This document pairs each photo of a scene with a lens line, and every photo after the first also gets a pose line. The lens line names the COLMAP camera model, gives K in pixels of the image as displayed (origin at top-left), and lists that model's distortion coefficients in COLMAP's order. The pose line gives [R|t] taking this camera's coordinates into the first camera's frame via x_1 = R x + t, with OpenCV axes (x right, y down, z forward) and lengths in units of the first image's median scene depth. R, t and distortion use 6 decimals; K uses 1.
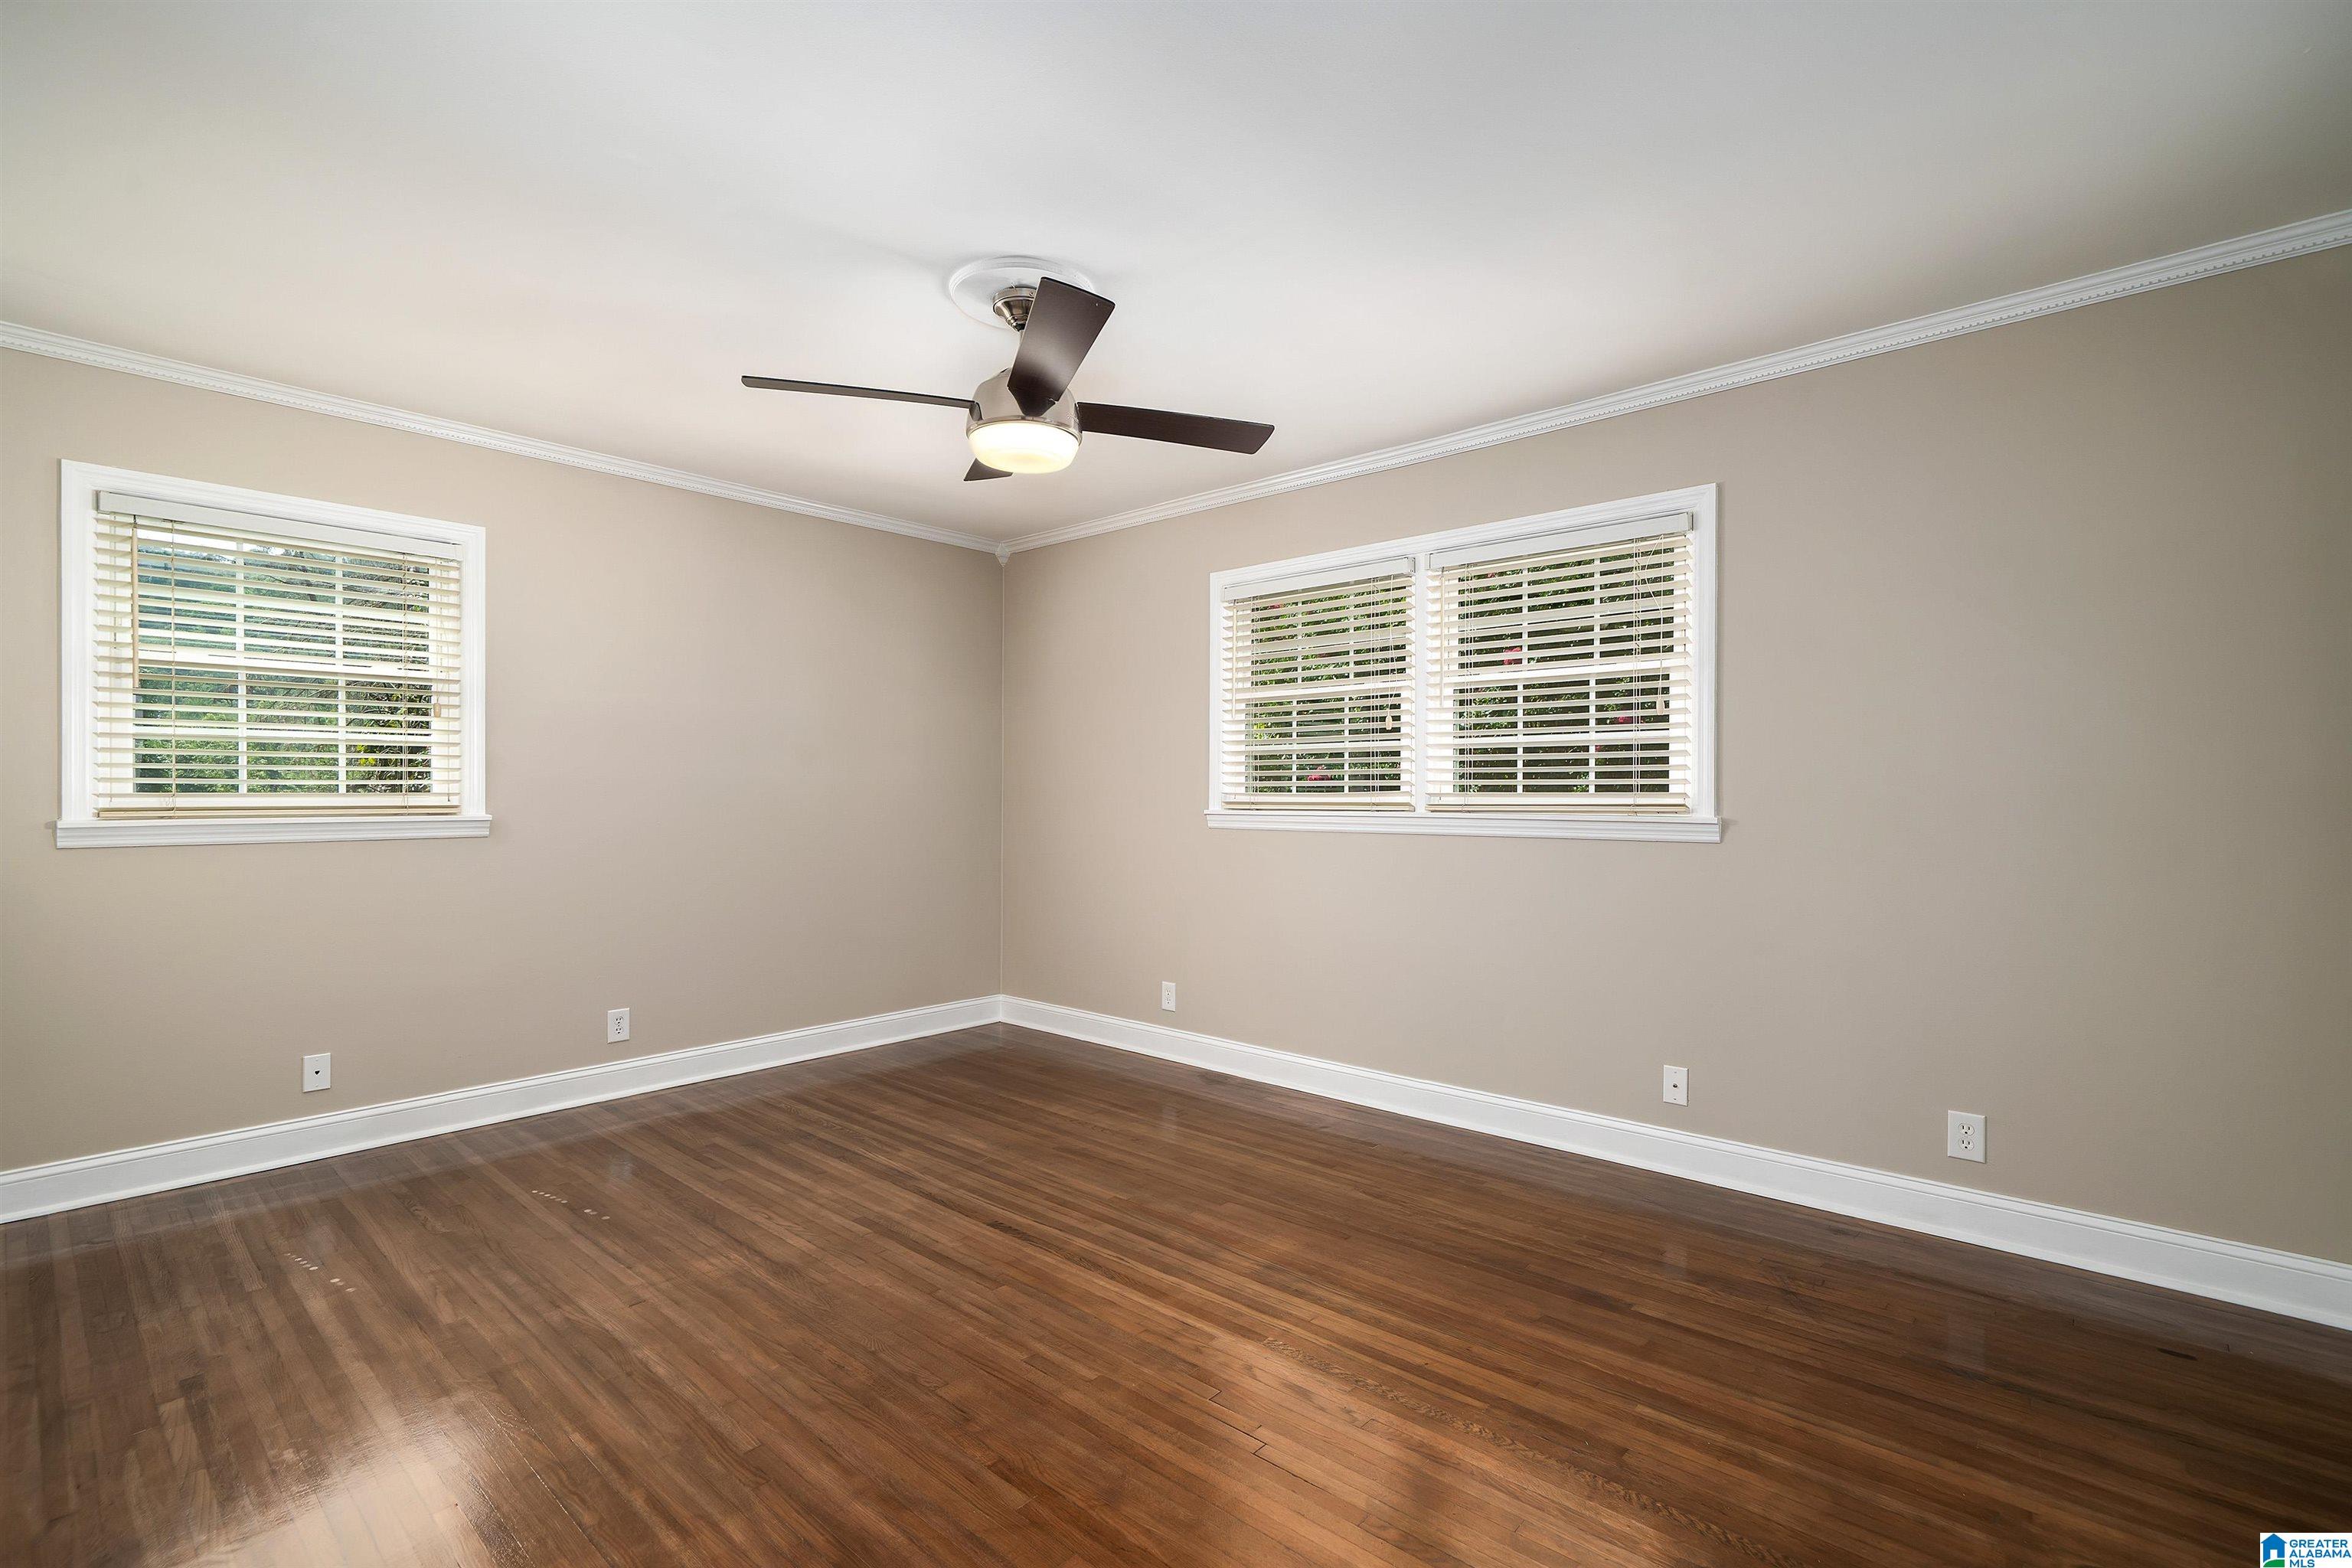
lens RADIAL K [[1042.1, 0, 1176.0], [0, 1042.1, 784.0], [0, 0, 1]] dist [-0.000760, -0.000004]
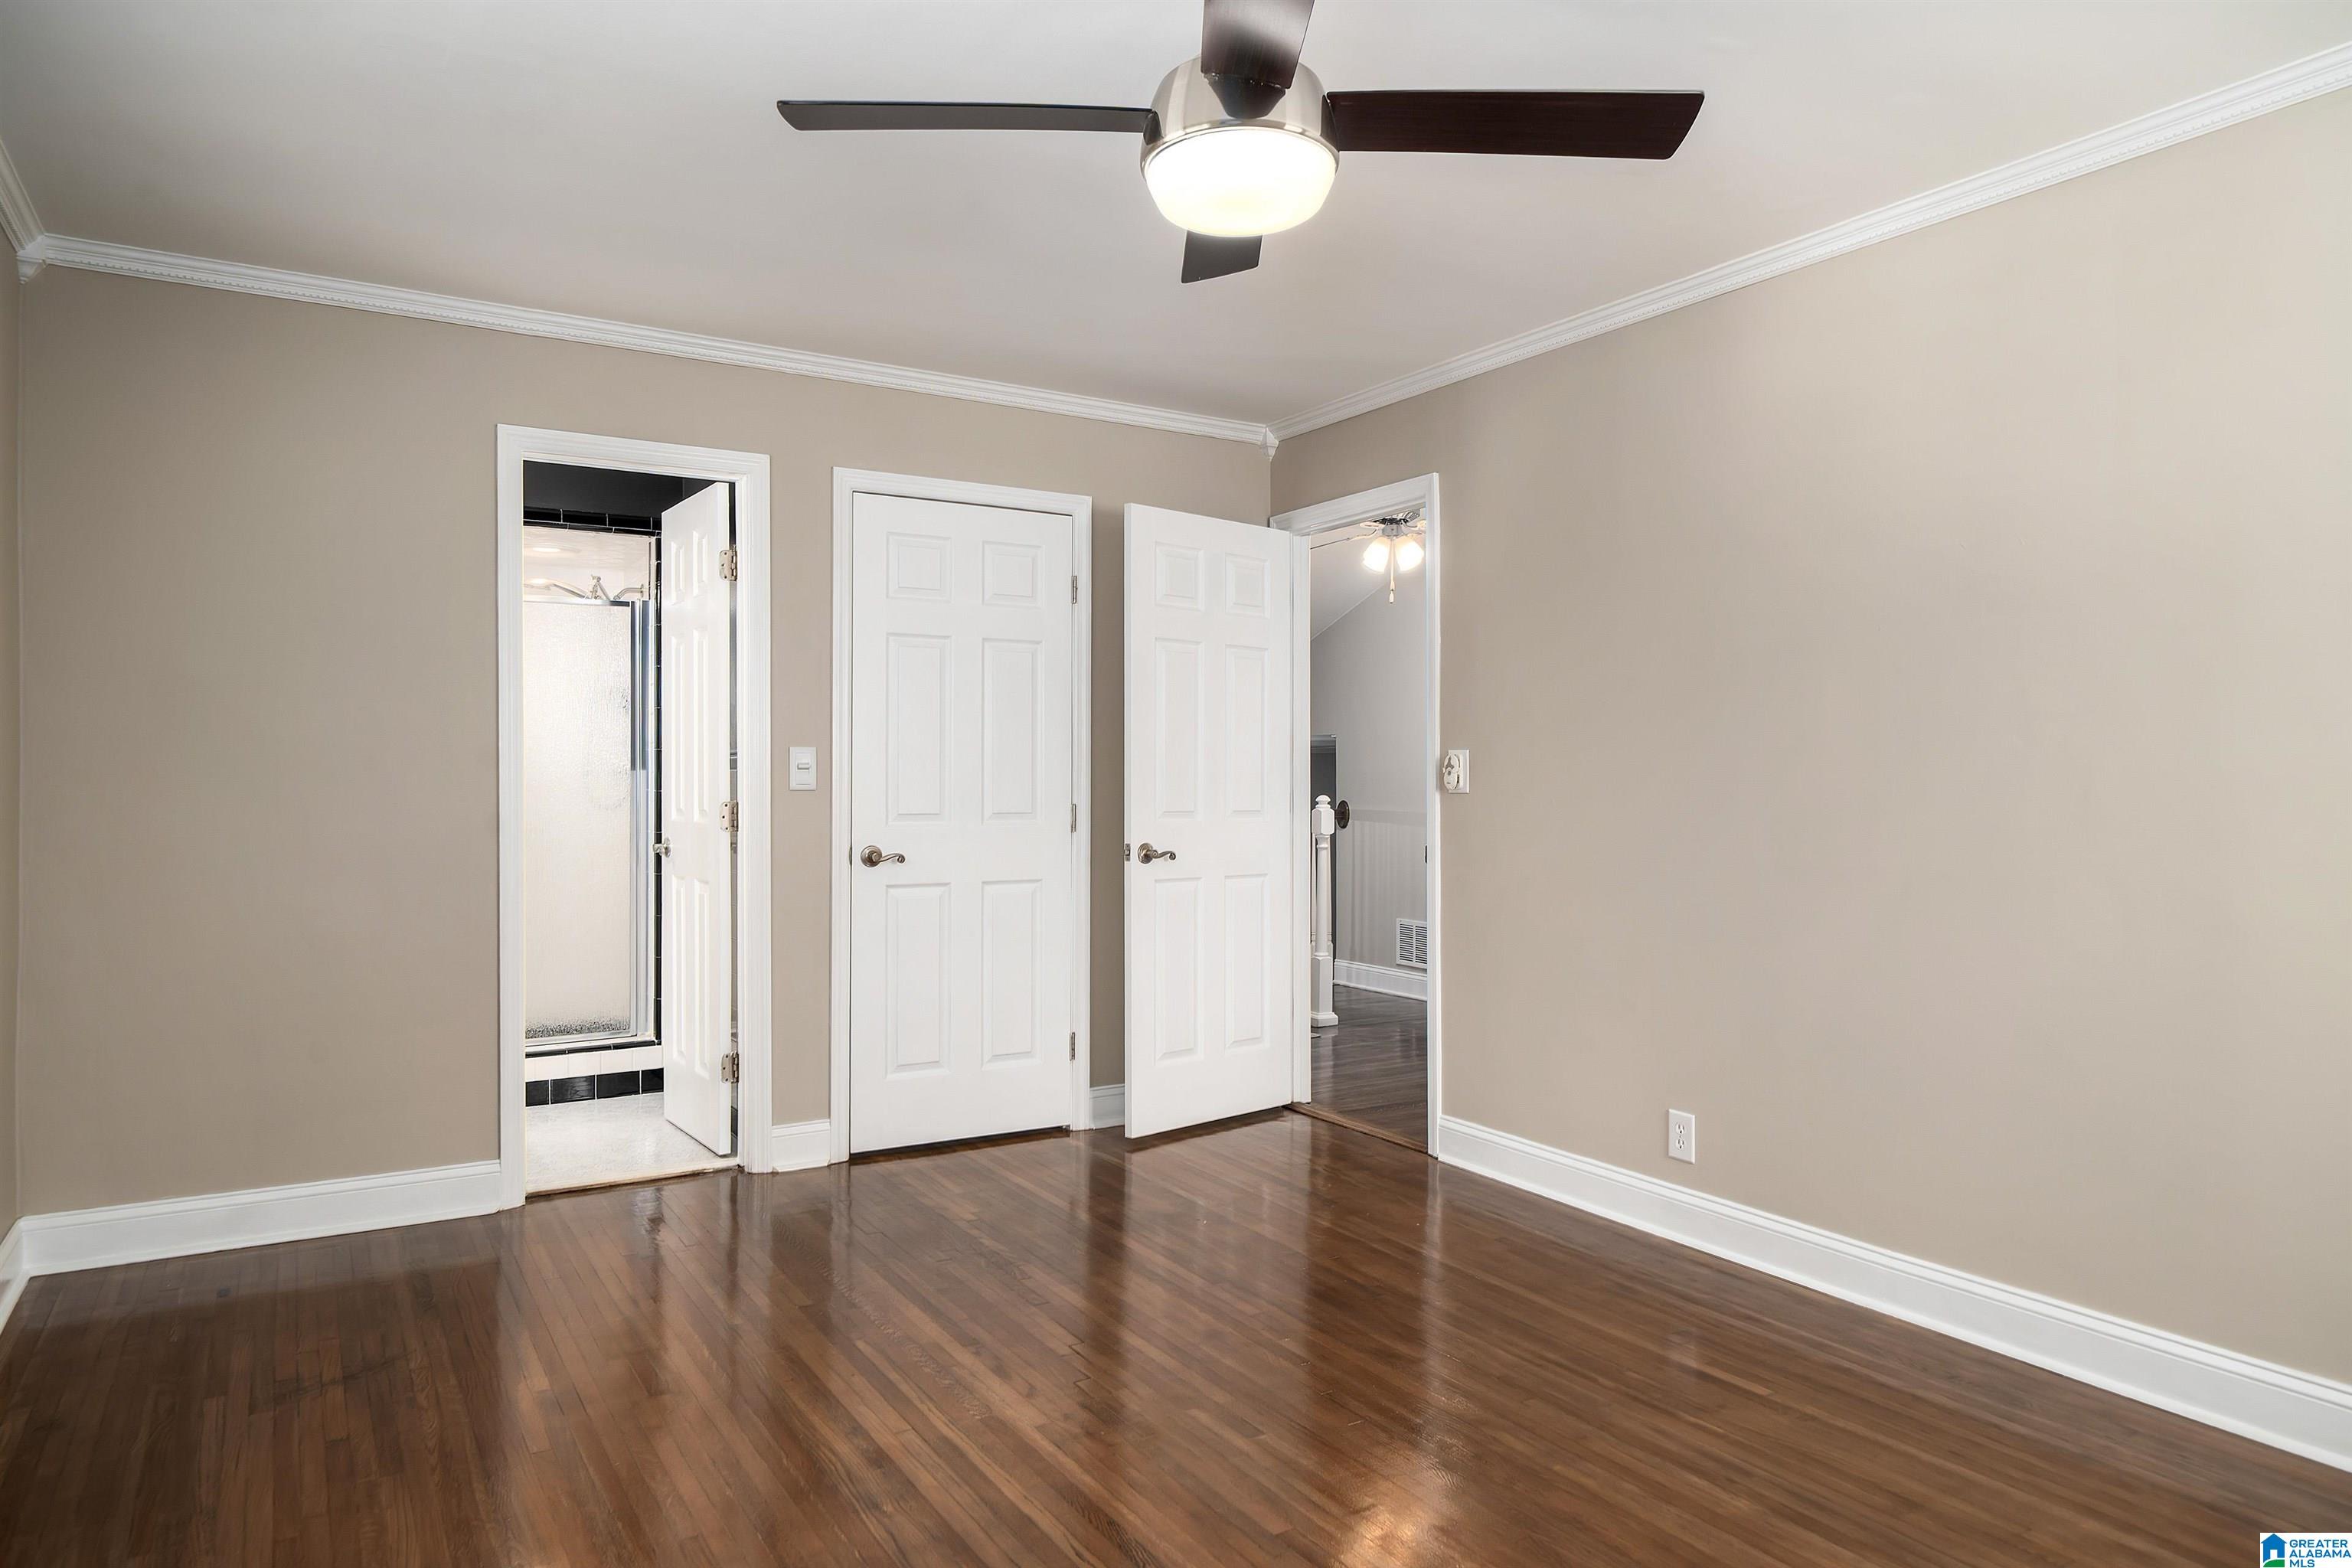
lens RADIAL K [[1450.3, 0, 1176.0], [0, 1450.3, 784.0], [0, 0, 1]] dist [-0.000087, 0.000048]
pose [[-0.956885, -0.004676, 0.290429, -0.405563], [-0.005975, 0.999976, -0.003586, 0.016646], [-0.290405, -0.005166, -0.956890, 2.085195]]
